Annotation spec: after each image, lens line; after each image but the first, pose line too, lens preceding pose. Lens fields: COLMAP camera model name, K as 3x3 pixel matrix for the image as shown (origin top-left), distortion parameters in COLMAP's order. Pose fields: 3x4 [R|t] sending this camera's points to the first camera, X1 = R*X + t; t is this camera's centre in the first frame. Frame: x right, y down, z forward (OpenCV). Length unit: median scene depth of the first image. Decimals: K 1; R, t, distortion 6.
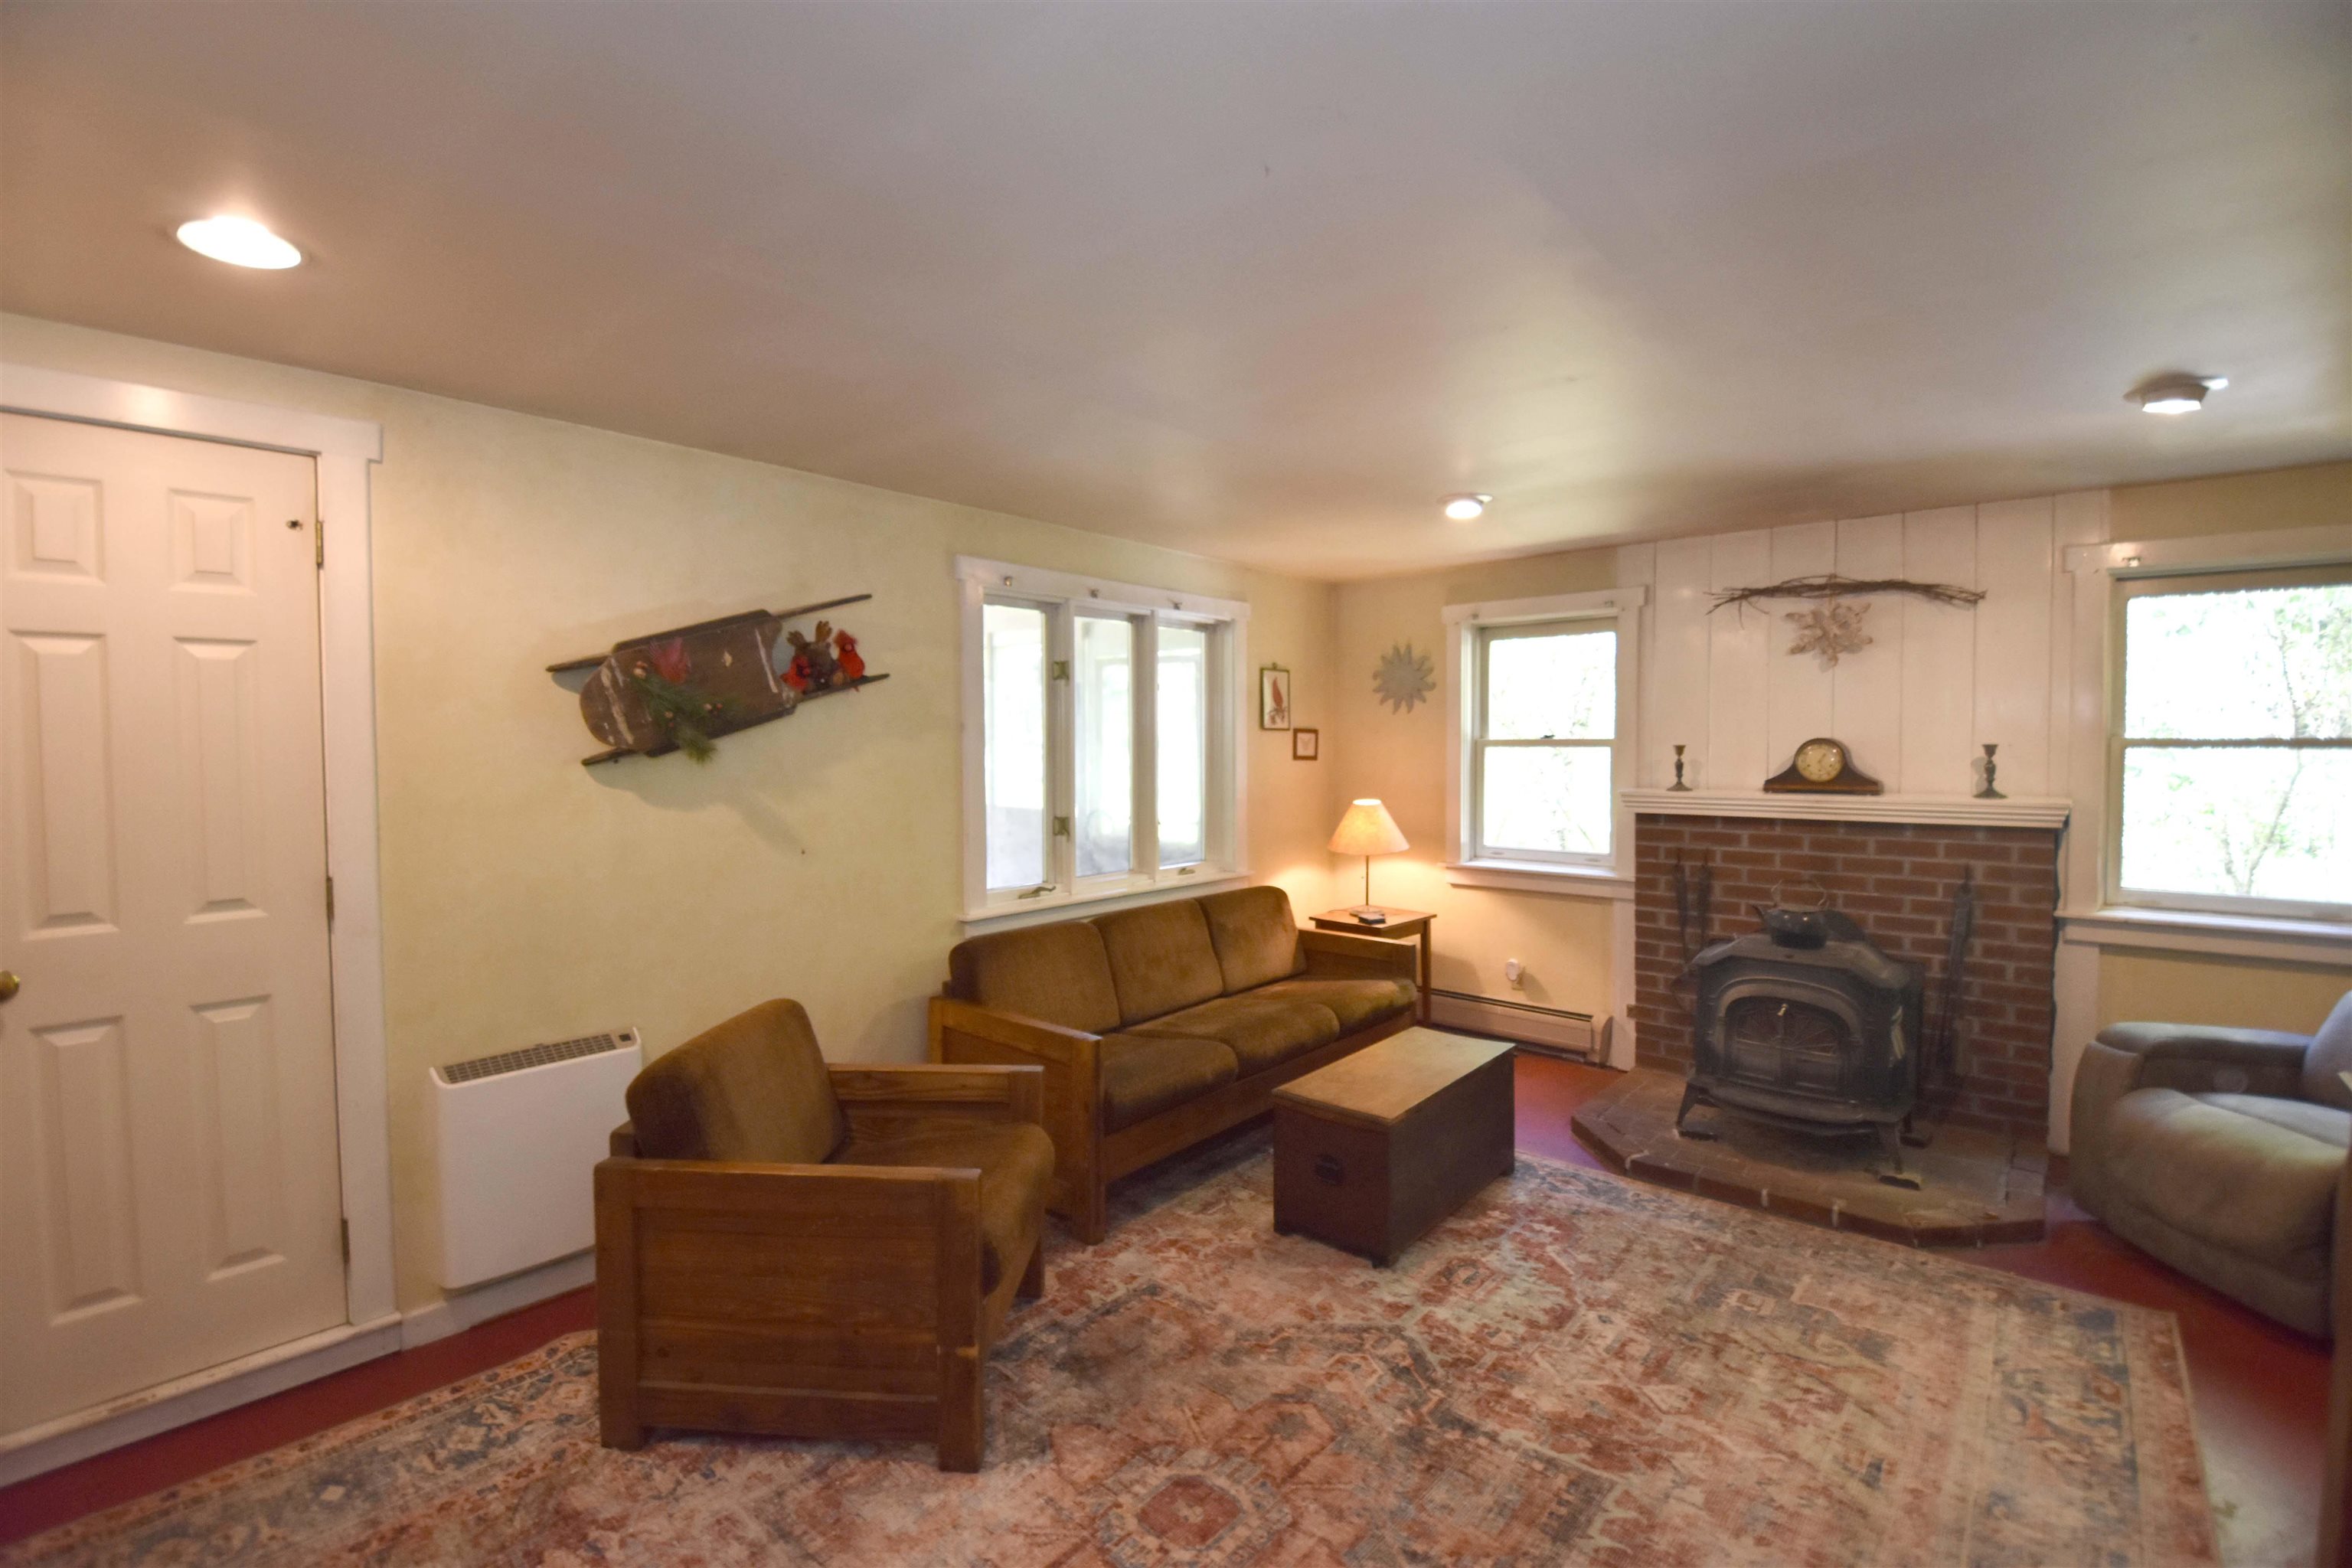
lens RADIAL K [[1025.2, 0, 1149.9], [0, 1025.2, 781.7], [0, 0, 1]] dist [-0.025770, -0.004702]
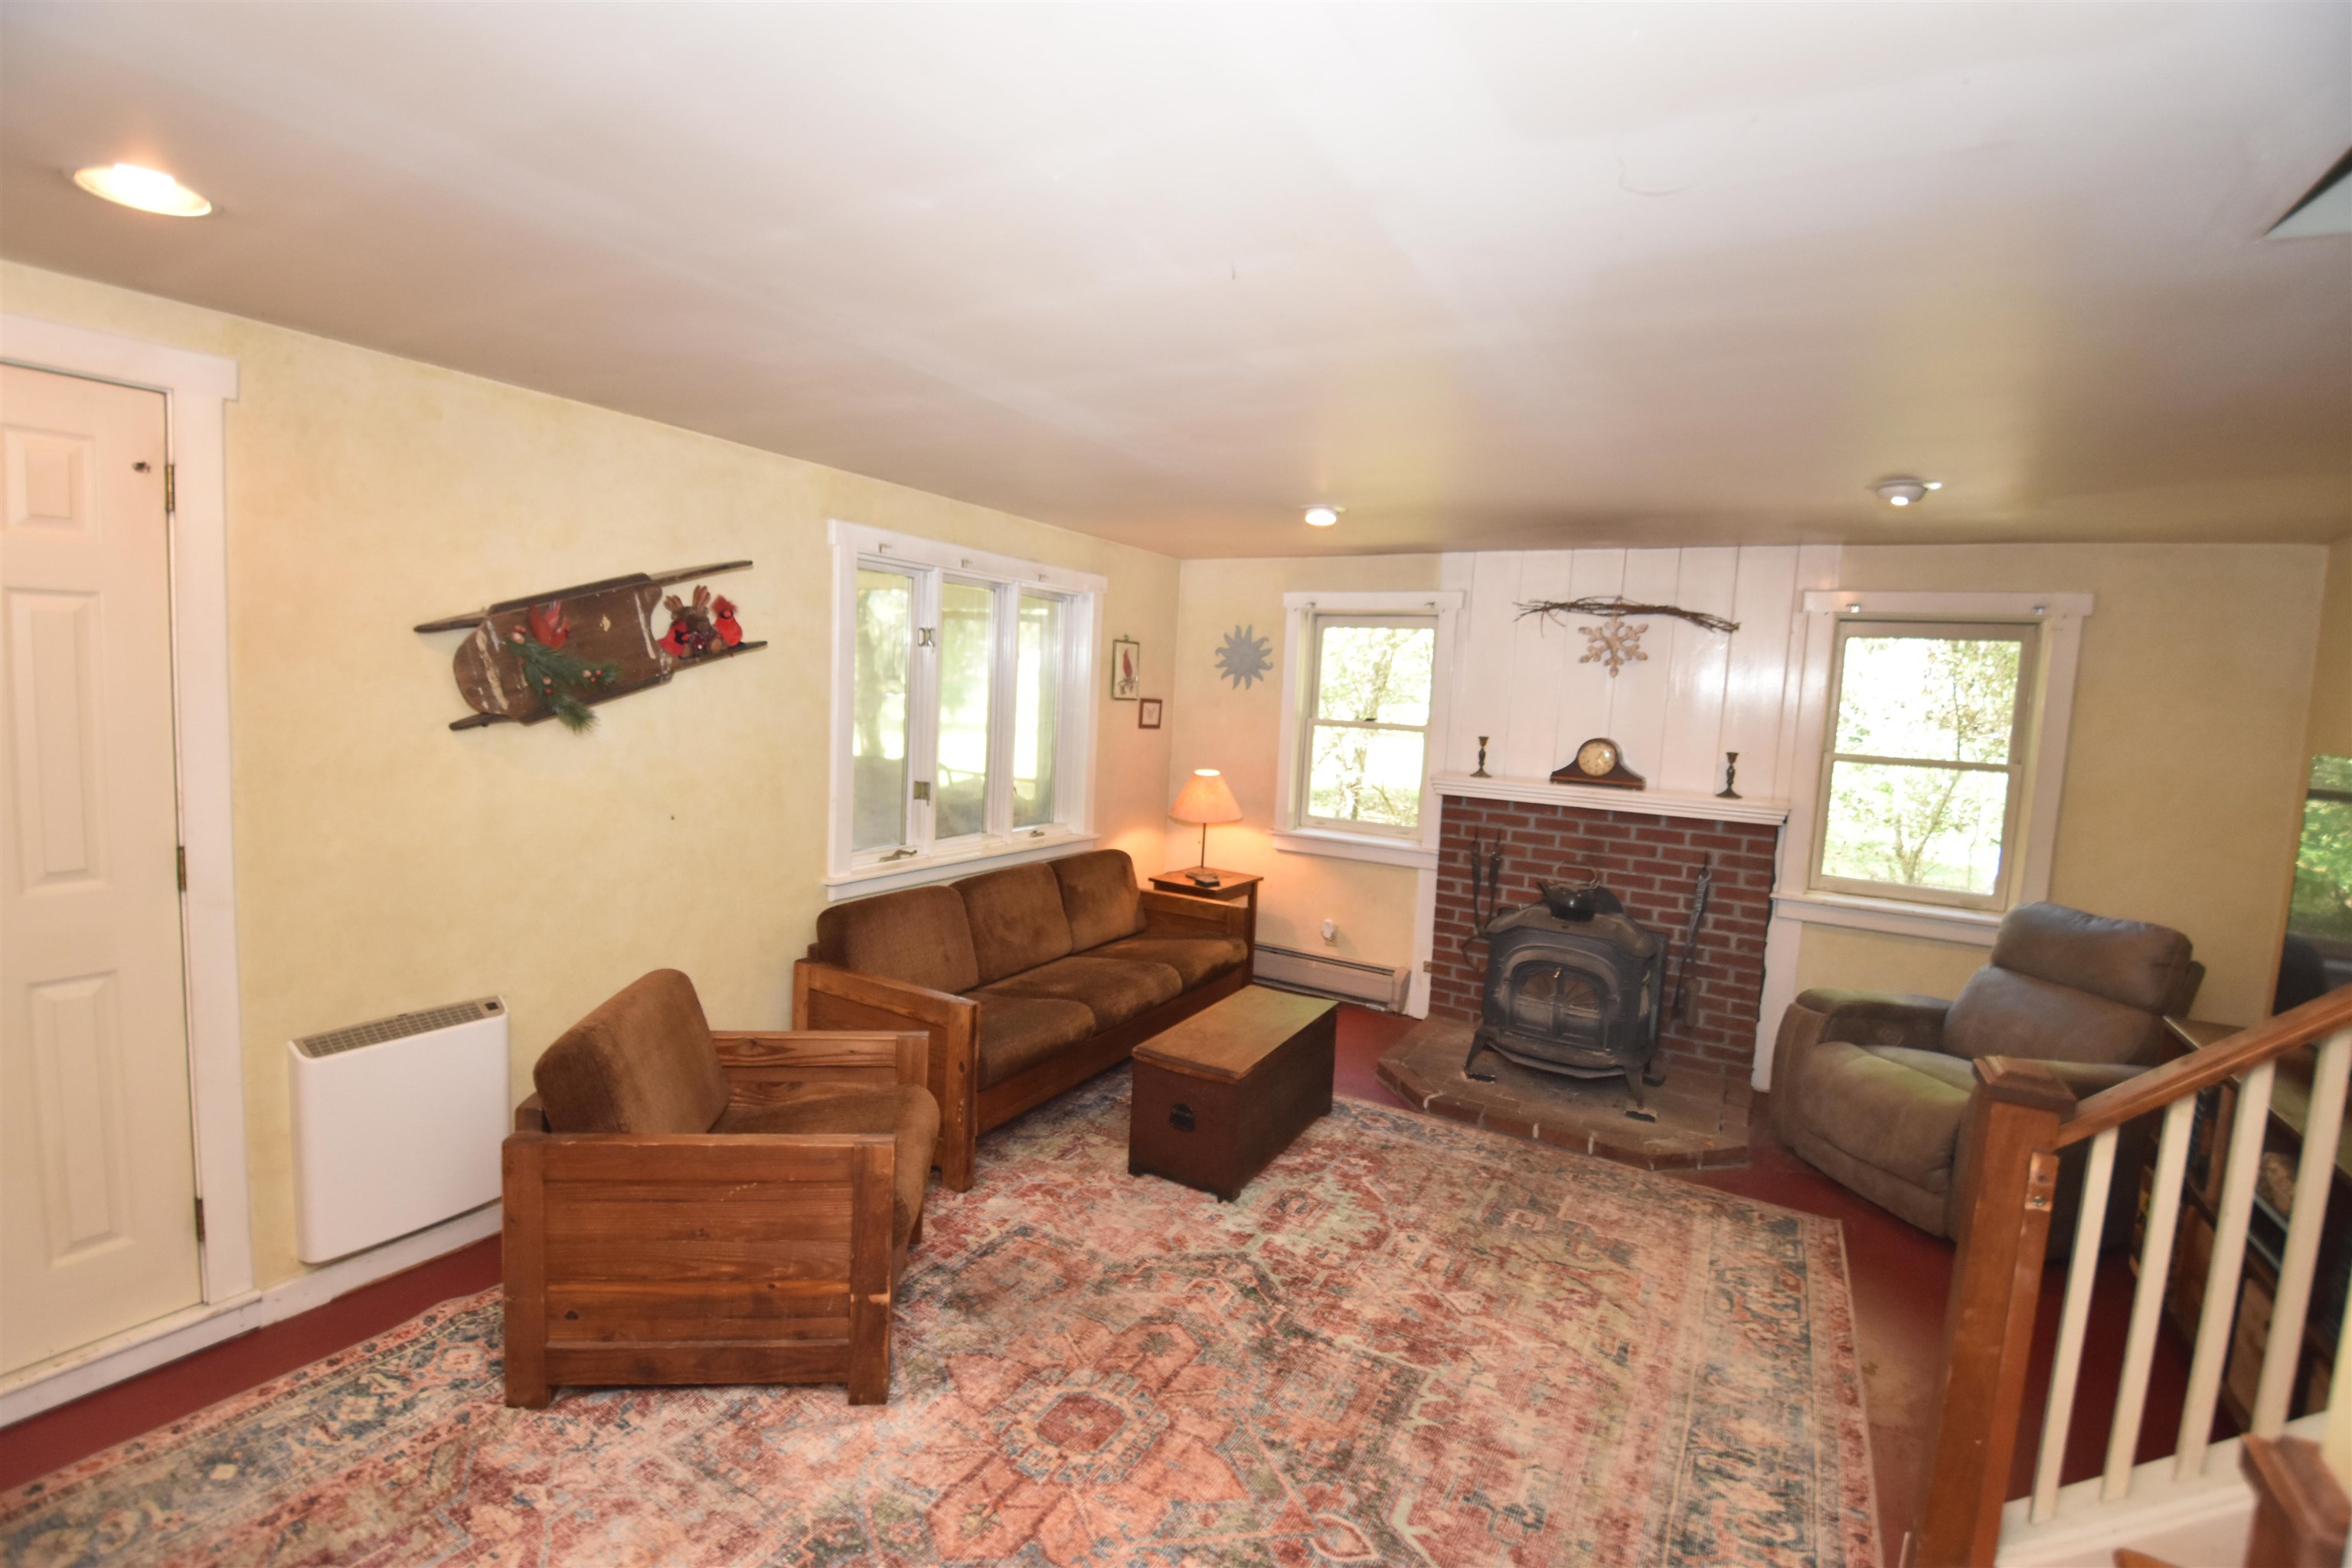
lens RADIAL K [[1025.2, 0, 1138.9], [0, 1025.2, 780.1], [0, 0, 1]] dist [-0.025770, -0.004702]
pose [[0.982224, 0.033092, 0.184774, -0.105332], [-0.044646, 0.997276, 0.058720, -0.061379], [-0.182327, -0.065926, 0.981025, -0.075903]]
